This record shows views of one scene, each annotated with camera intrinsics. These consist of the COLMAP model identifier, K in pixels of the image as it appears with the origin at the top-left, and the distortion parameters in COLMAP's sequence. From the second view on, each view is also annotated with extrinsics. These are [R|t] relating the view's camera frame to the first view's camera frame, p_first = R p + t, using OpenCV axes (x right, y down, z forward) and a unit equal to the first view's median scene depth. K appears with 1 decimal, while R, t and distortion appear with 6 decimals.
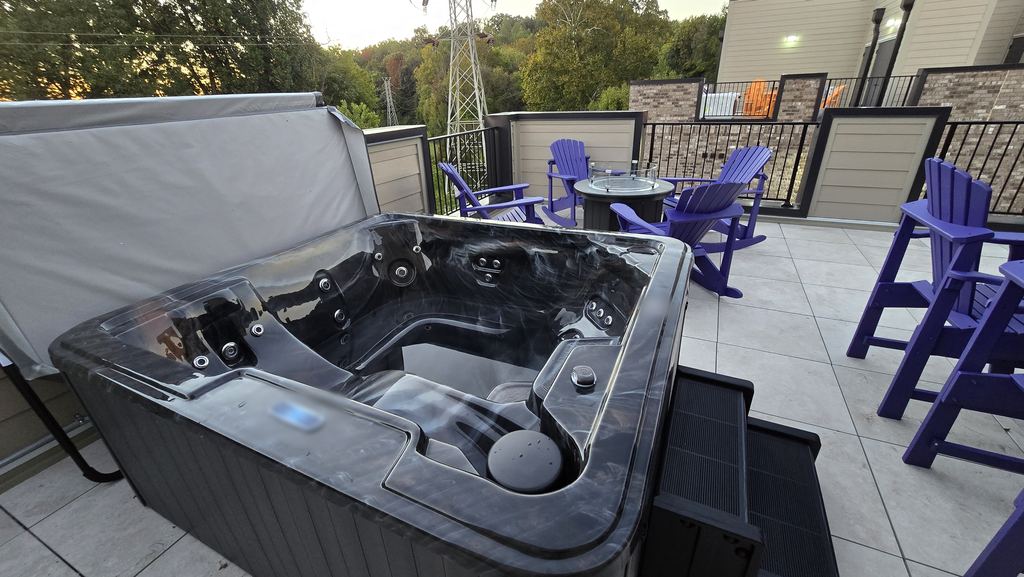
lens RADIAL K [[417.8, 0, 509.7], [0, 417.8, 287.8], [0, 0, 1]] dist [-0.006428, 0.002703]
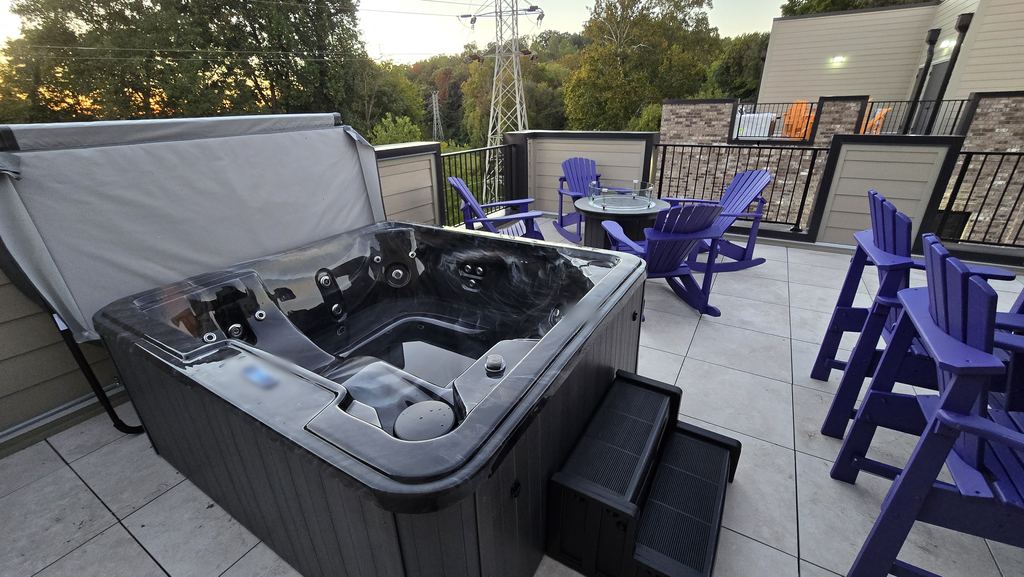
lens RADIAL K [[421.4, 0, 512.0], [0, 421.4, 288.5], [0, 0, 1]] dist [-0.003161, 0.000593]
pose [[0.994922, 0.053153, -0.085468, 0.124688], [-0.055639, 0.998087, -0.026962, 0.011132], [0.083872, 0.031581, 0.995976, -0.079025]]
